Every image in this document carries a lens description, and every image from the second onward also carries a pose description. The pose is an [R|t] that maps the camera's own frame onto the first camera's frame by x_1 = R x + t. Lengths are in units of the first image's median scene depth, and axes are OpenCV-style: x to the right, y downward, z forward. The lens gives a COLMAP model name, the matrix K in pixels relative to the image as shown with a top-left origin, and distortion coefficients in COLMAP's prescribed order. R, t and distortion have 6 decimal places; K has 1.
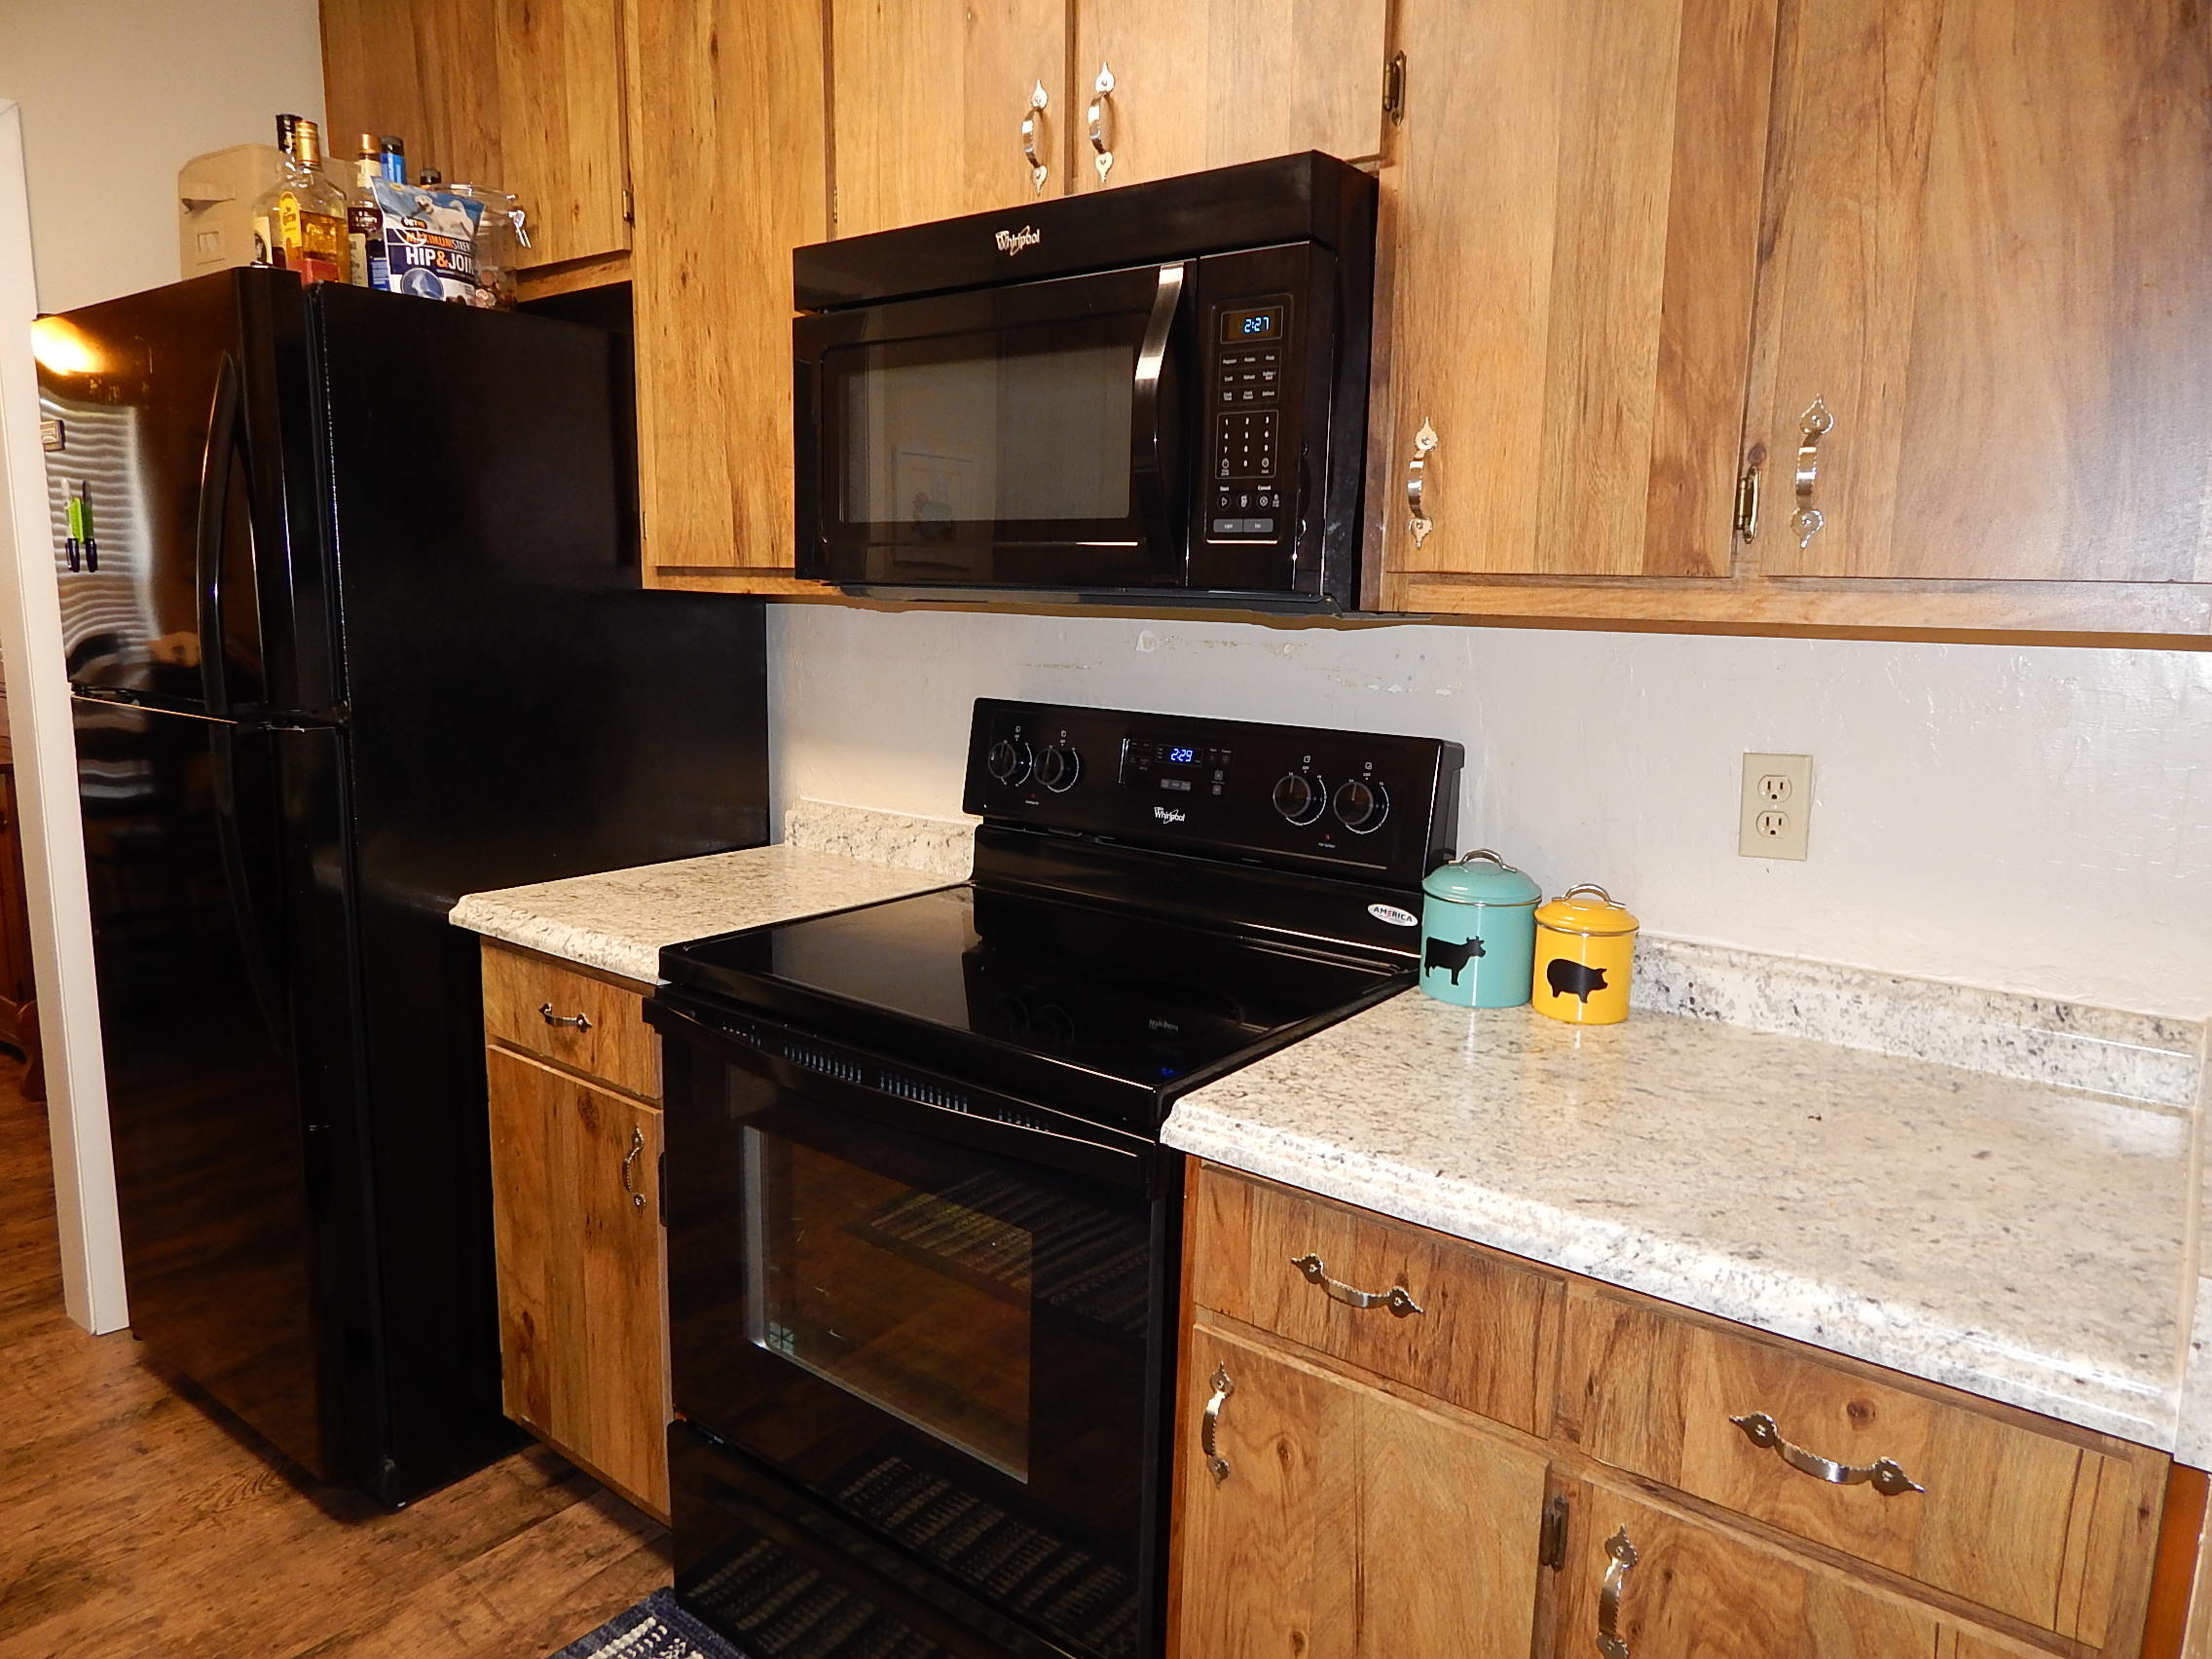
lens RADIAL K [[1456.5, 0, 1105.6], [0, 1456.5, 824.4], [0, 0, 1]] dist [-0.002687, -0.000365]
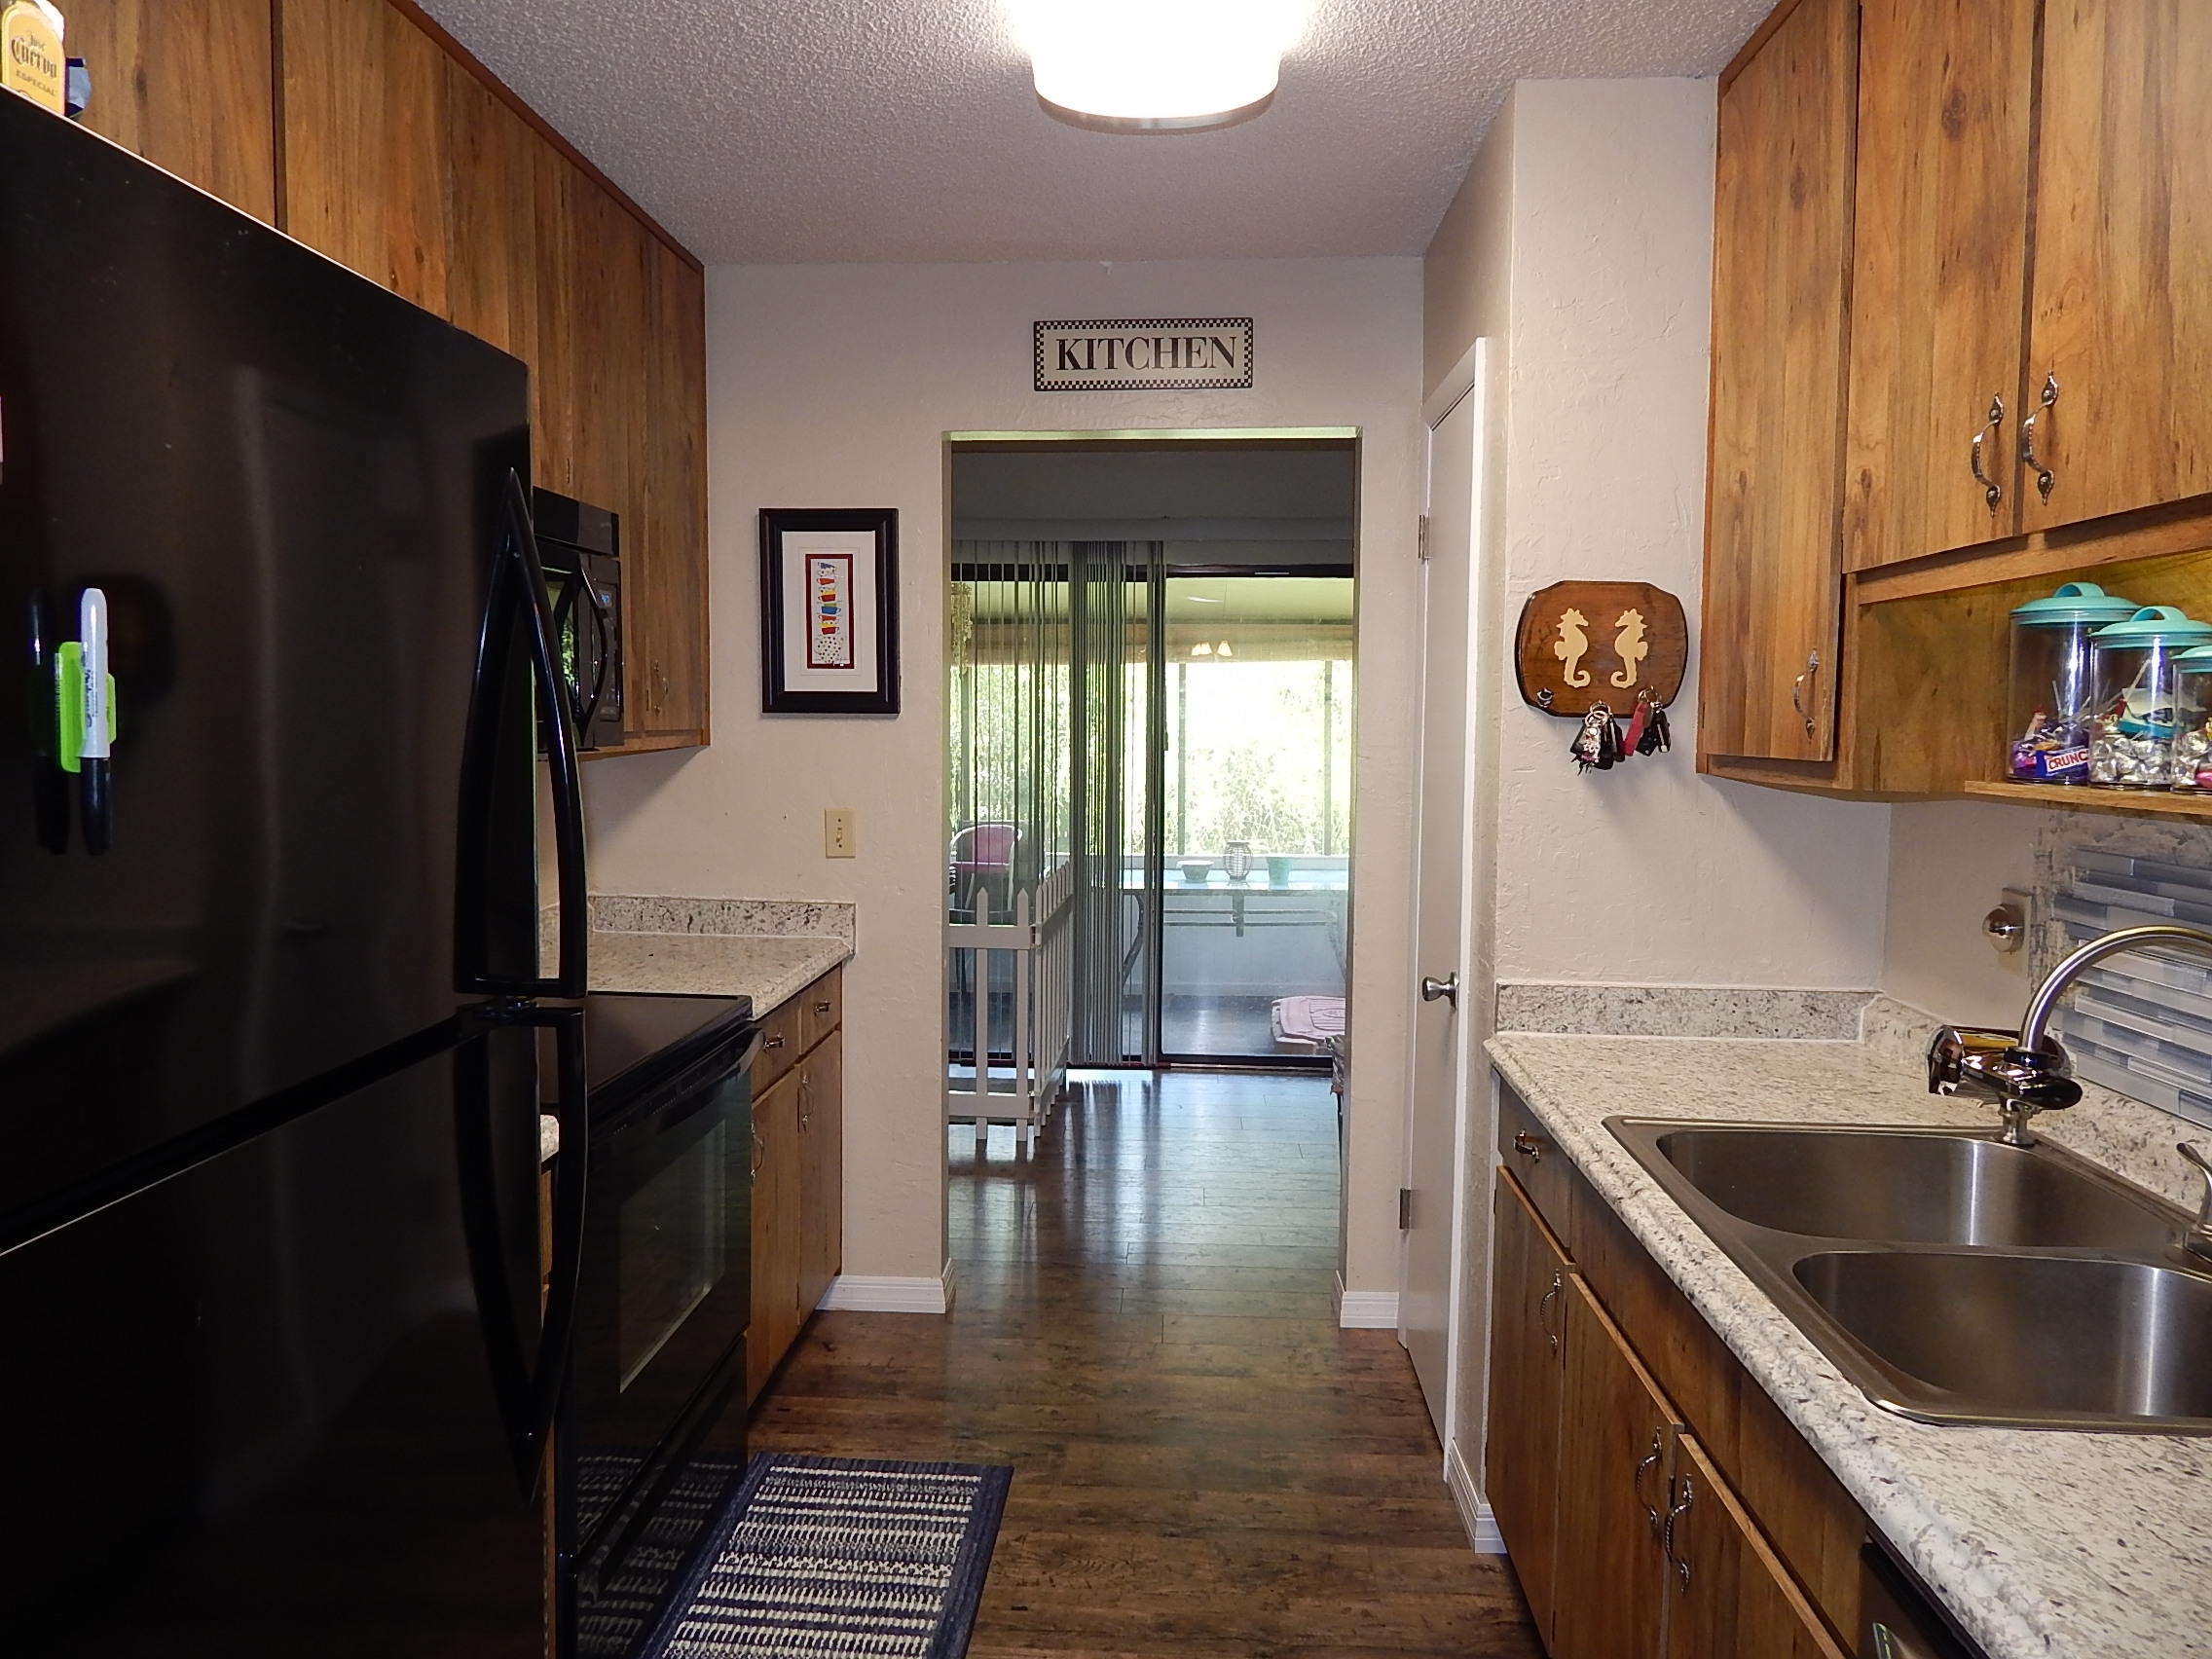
lens RADIAL K [[1456.5, 0, 1105.6], [0, 1456.5, 824.4], [0, 0, 1]] dist [-0.002687, -0.000365]
pose [[-0.549884, -0.095940, 0.829713, -1.427401], [0.108717, 0.976709, 0.184989, -0.280034], [-0.828135, 0.191927, -0.526646, 1.230963]]
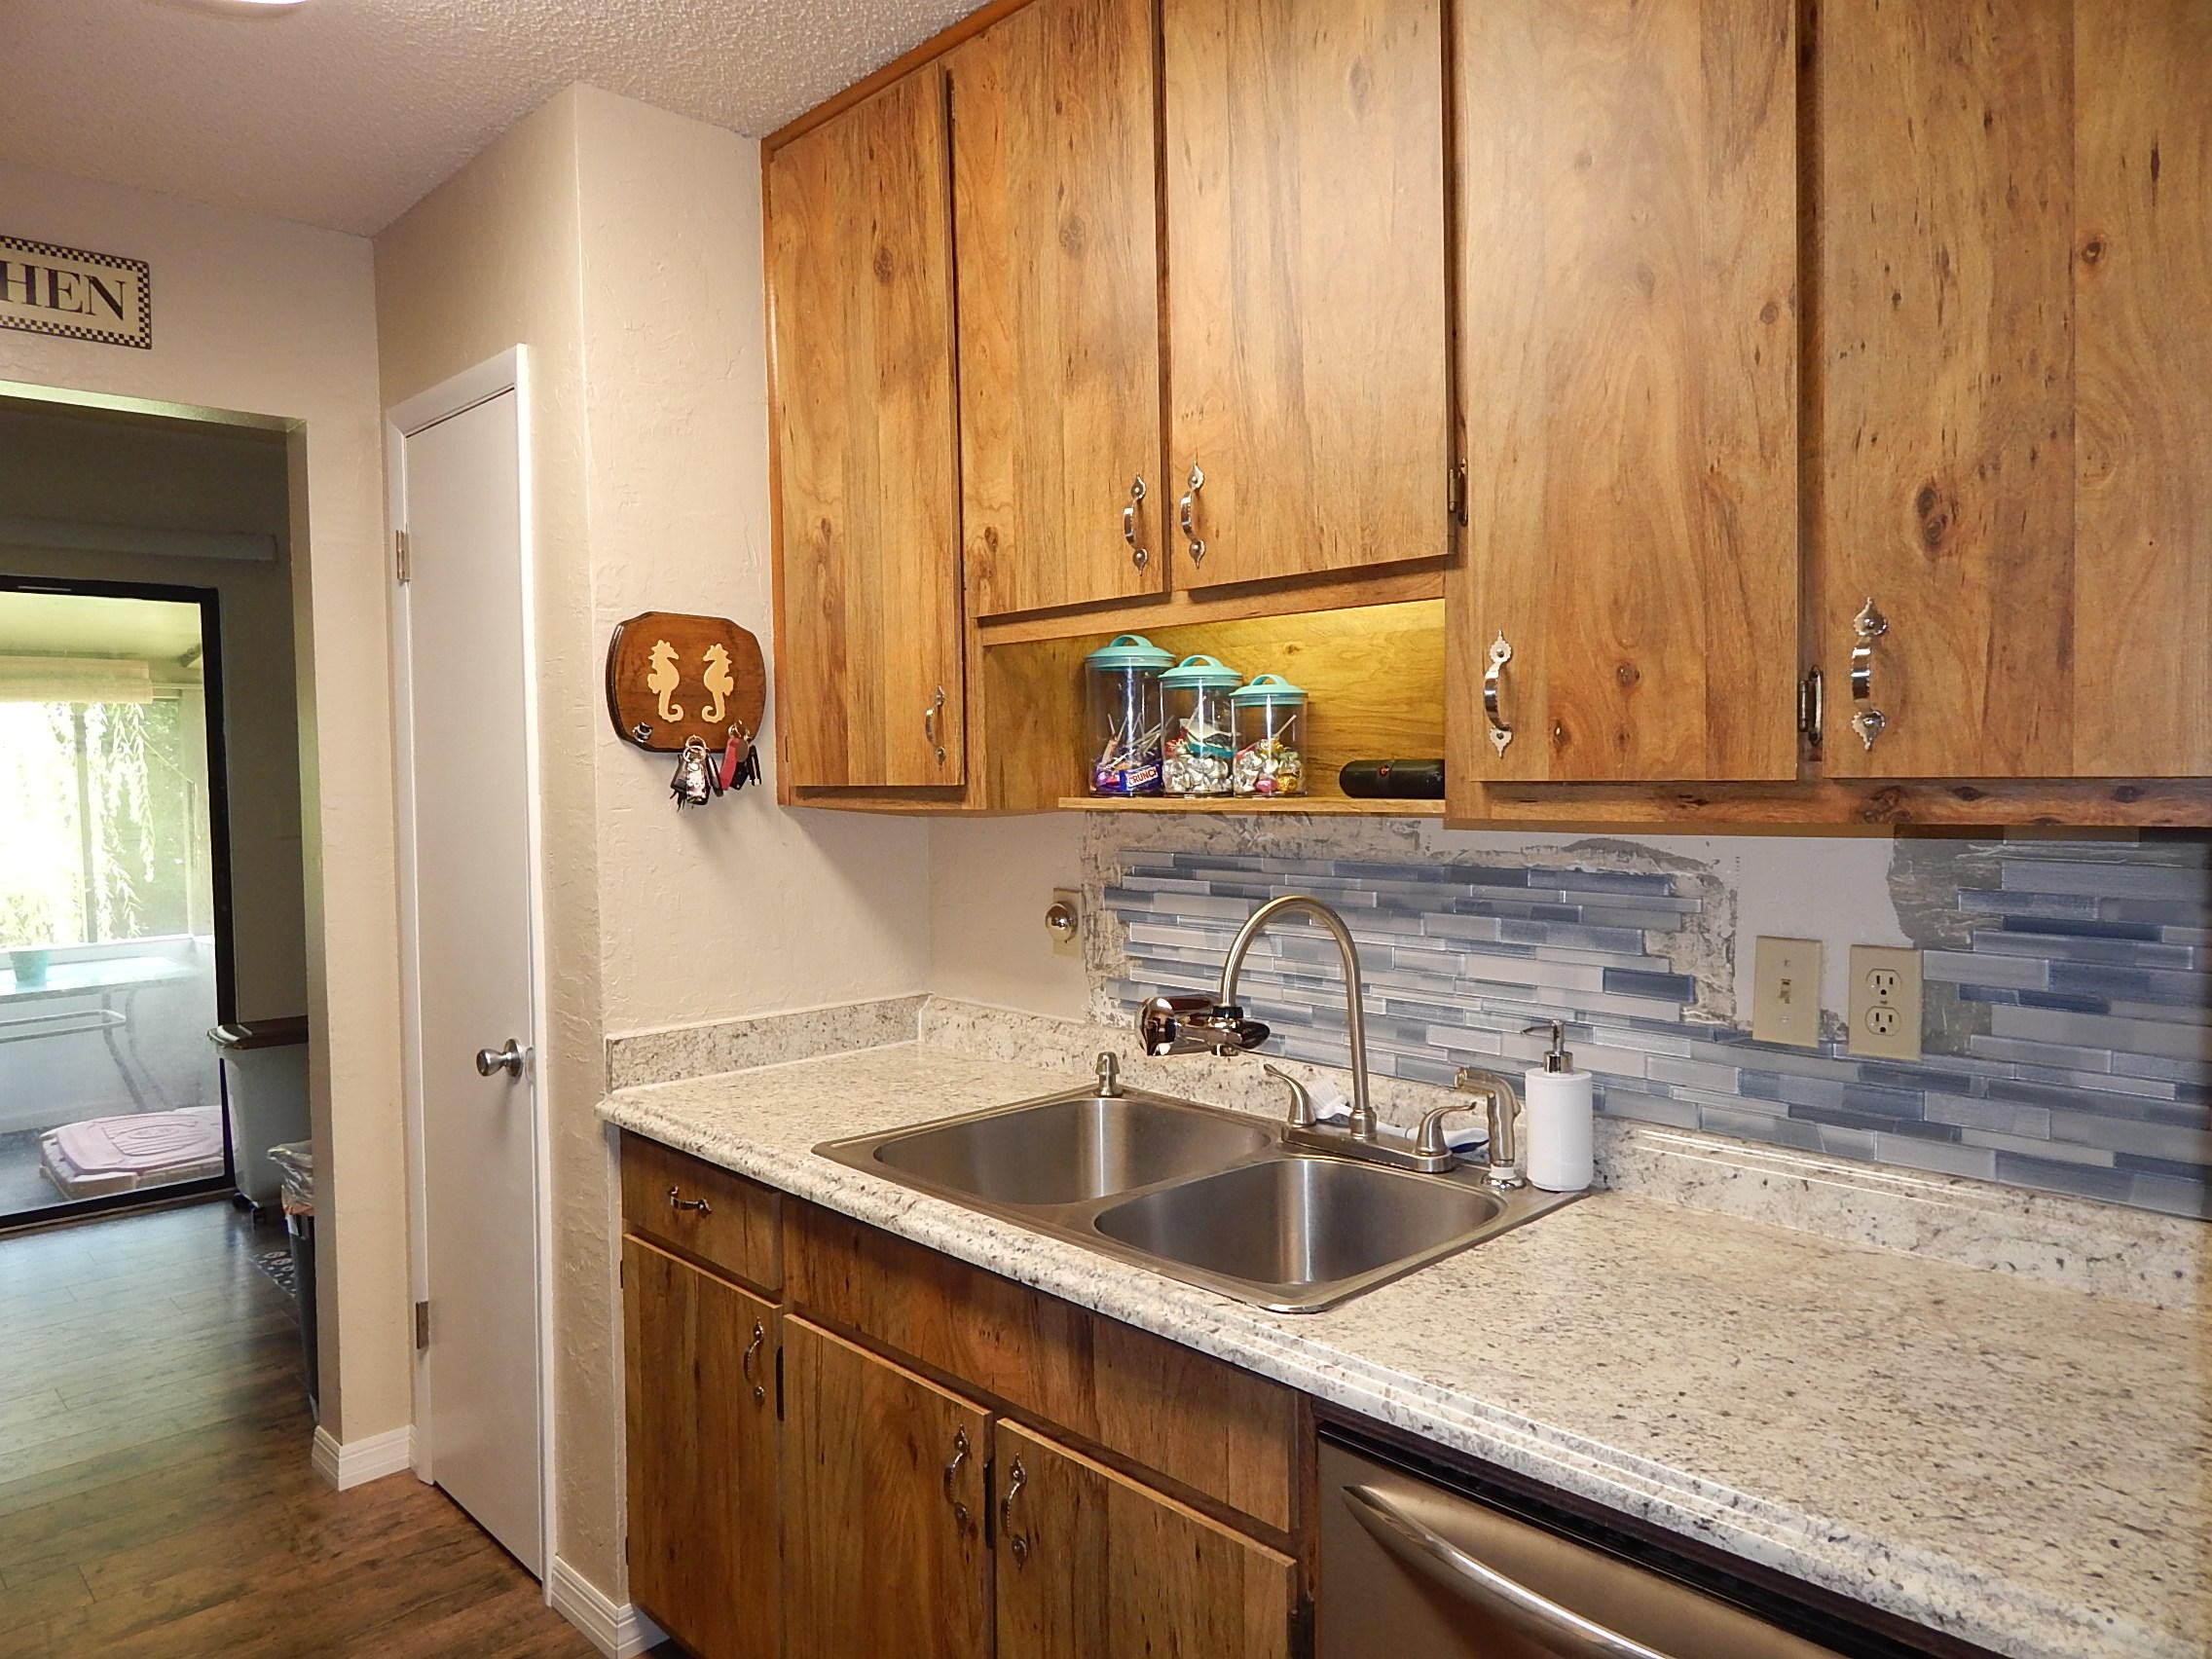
lens RADIAL K [[1456.5, 0, 1105.6], [0, 1456.5, 824.4], [0, 0, 1]] dist [-0.002687, -0.000365]
pose [[-0.986935, -0.023214, 0.159440, -1.140283], [0.009537, 0.979414, 0.201635, -0.277456], [-0.160839, 0.200521, -0.966397, 1.355170]]
